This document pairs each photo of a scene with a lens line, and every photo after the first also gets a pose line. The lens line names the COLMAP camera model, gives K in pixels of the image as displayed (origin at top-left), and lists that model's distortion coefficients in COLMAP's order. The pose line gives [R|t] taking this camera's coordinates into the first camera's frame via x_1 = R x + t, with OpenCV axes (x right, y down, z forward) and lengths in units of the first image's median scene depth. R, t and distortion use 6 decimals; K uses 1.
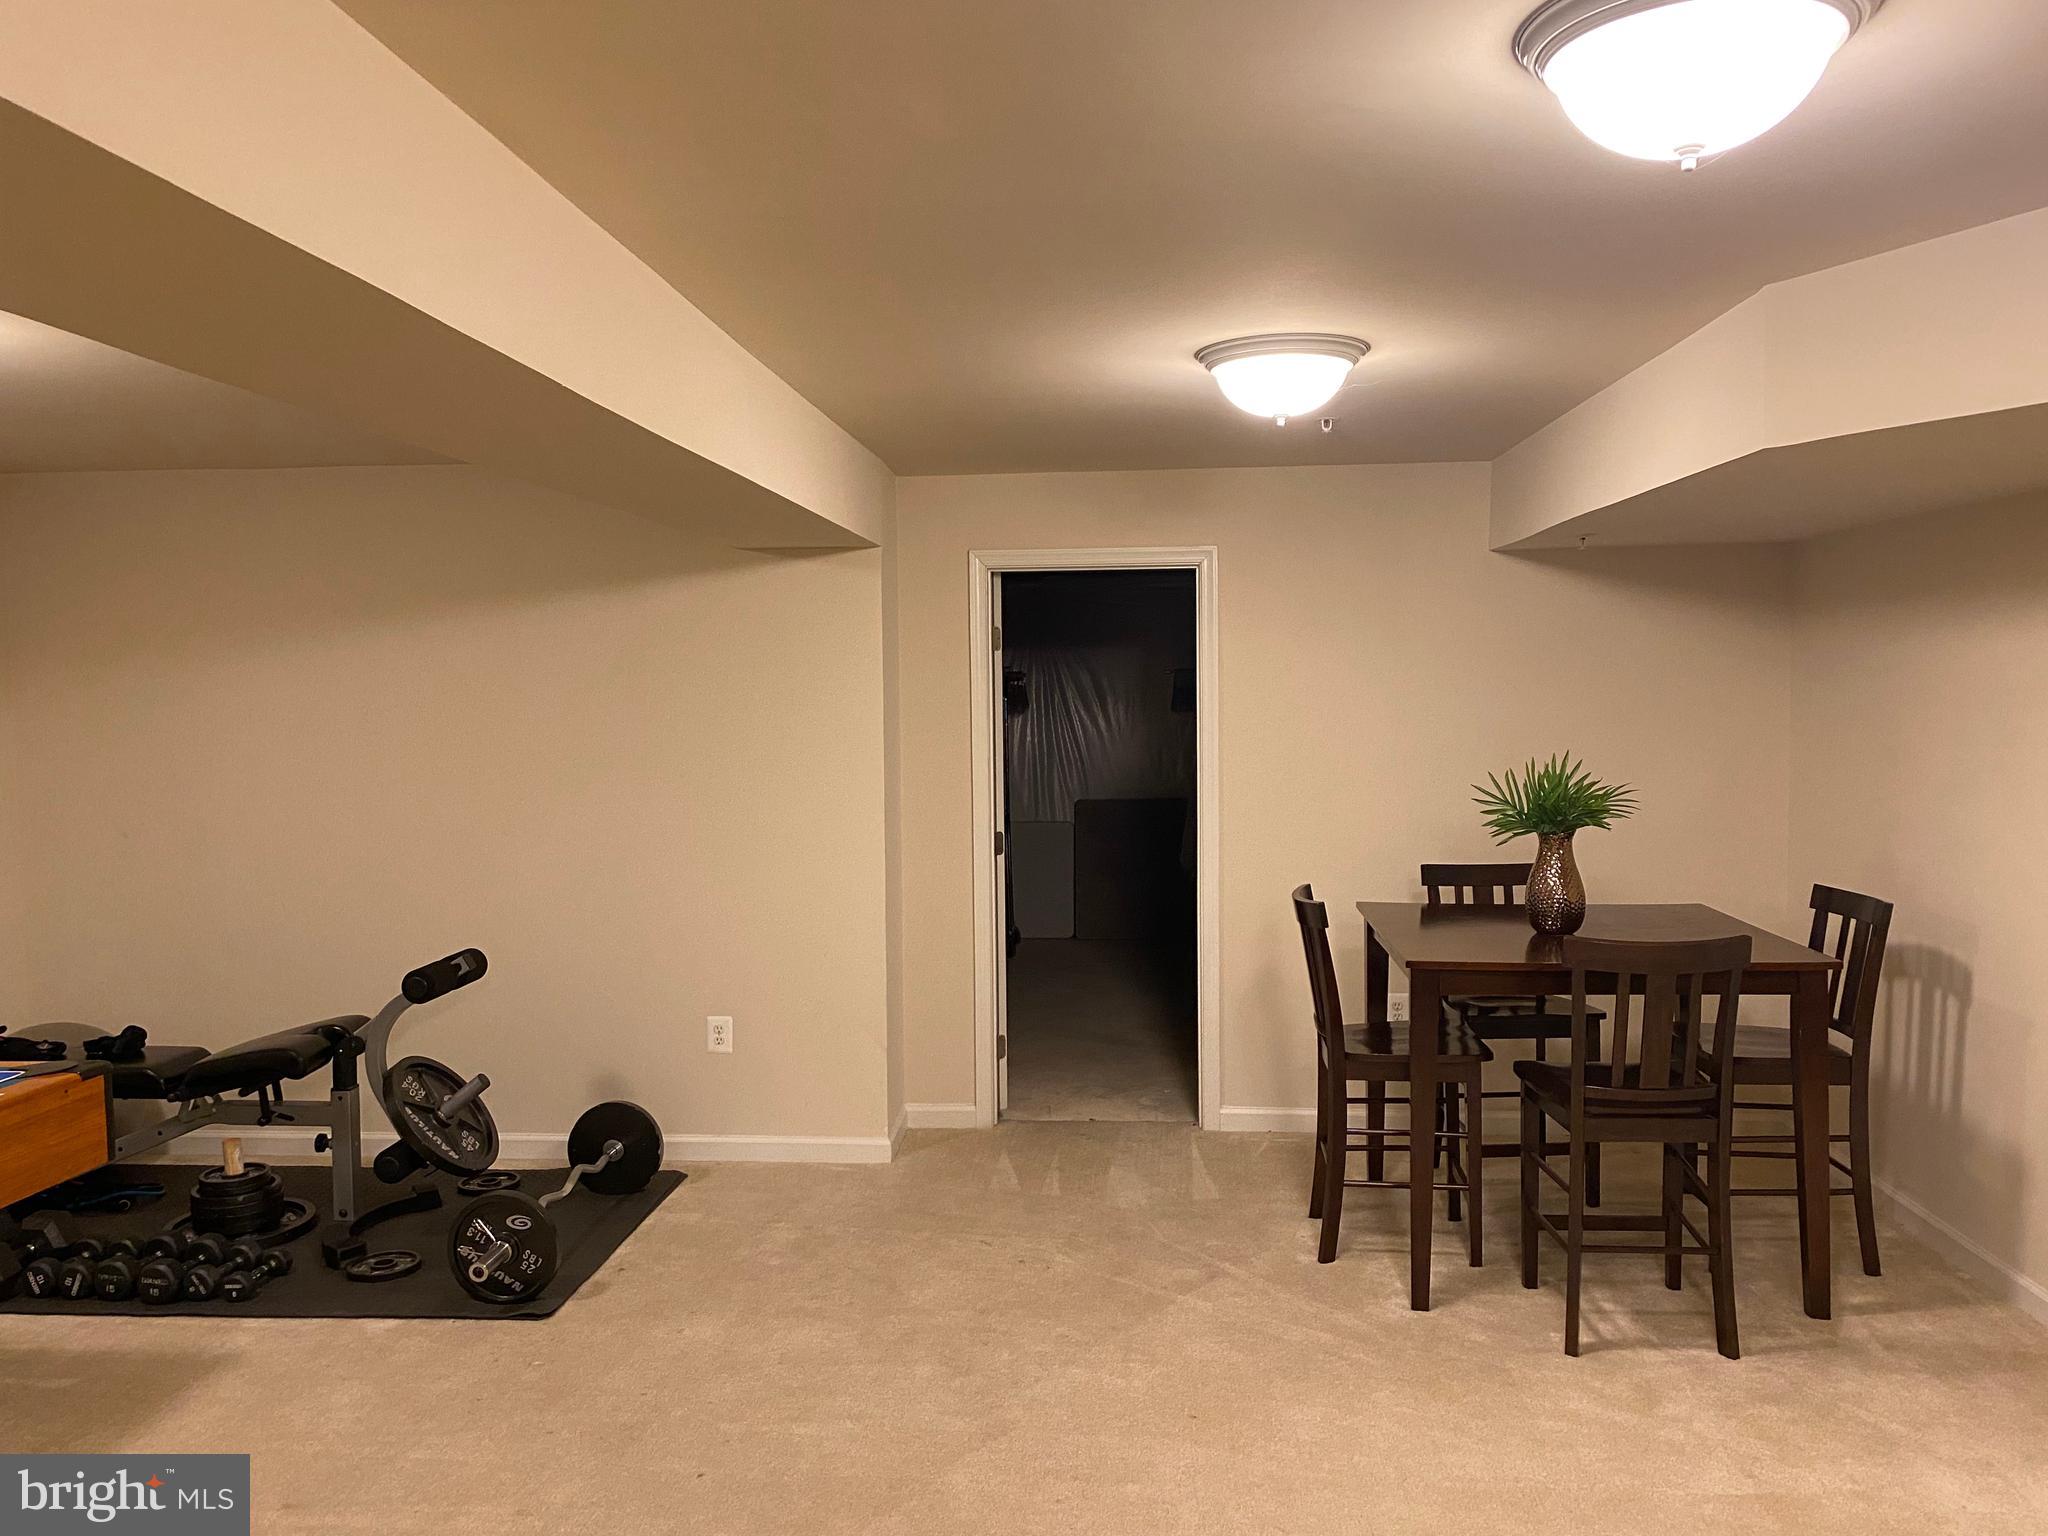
lens RADIAL K [[1550.6, 0, 1022.8], [0, 1550.6, 767.7], [0, 0, 1]] dist [0.005353, 0.000008]
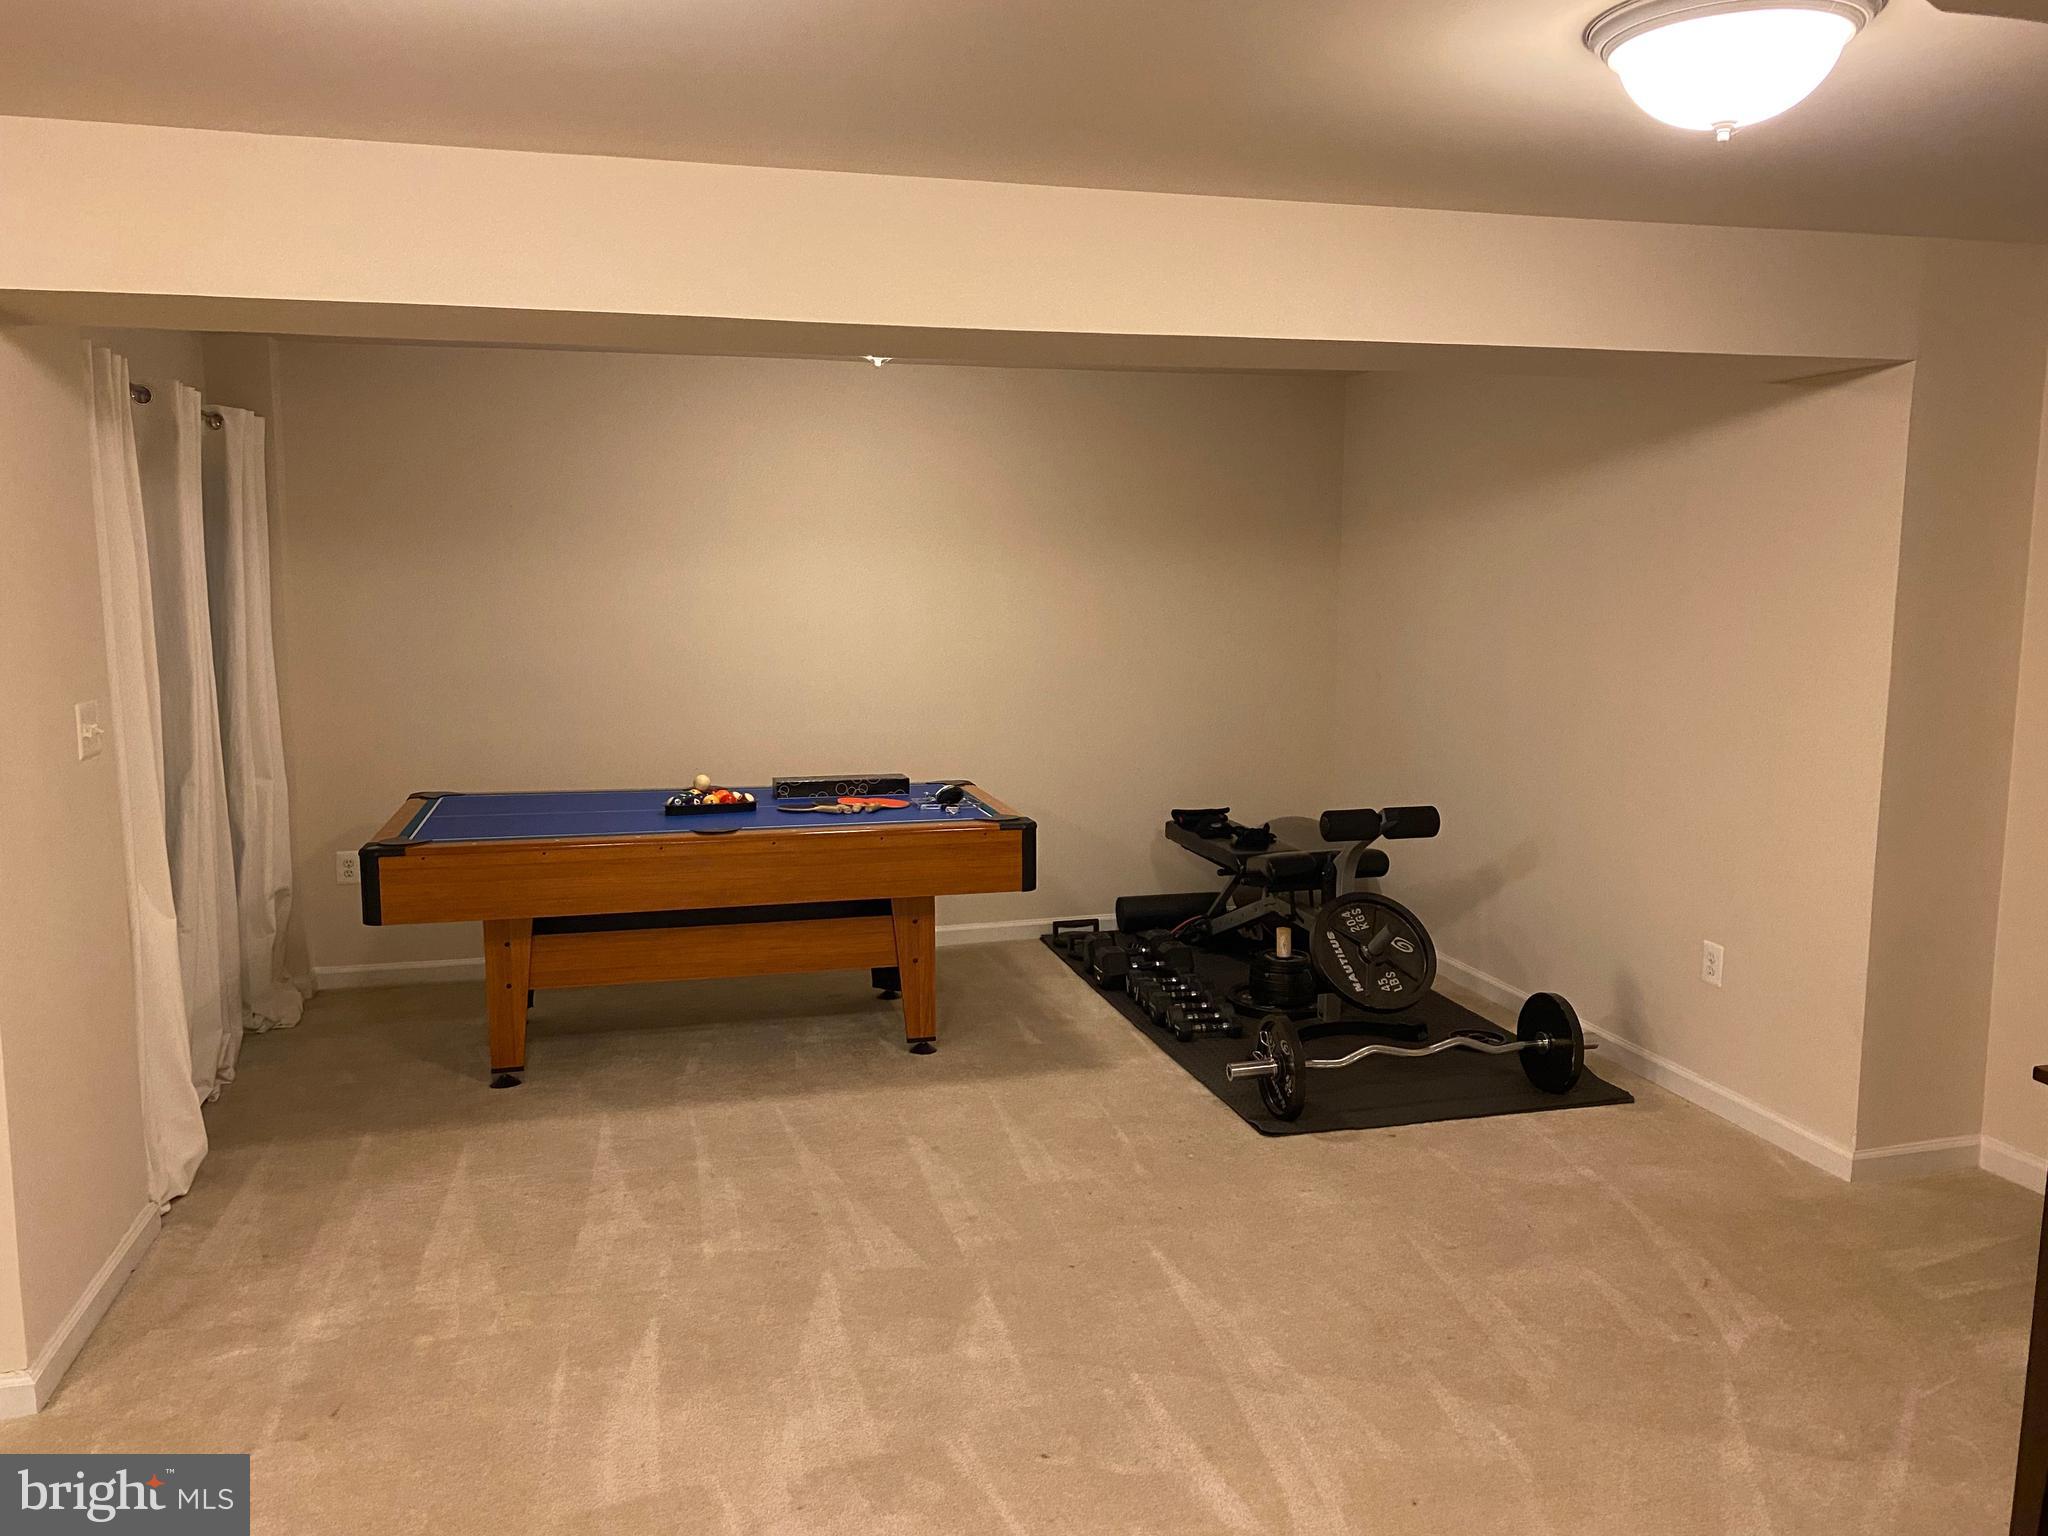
lens RADIAL K [[1550.6, 0, 1021.4], [0, 1550.6, 769.1], [0, 0, 1]] dist [0.005353, 0.000008]
pose [[0.324714, 0.139653, -0.935445, 0.547460], [-0.053596, 0.990167, 0.129218, -0.028948], [0.944292, 0.008178, 0.329006, 0.416088]]
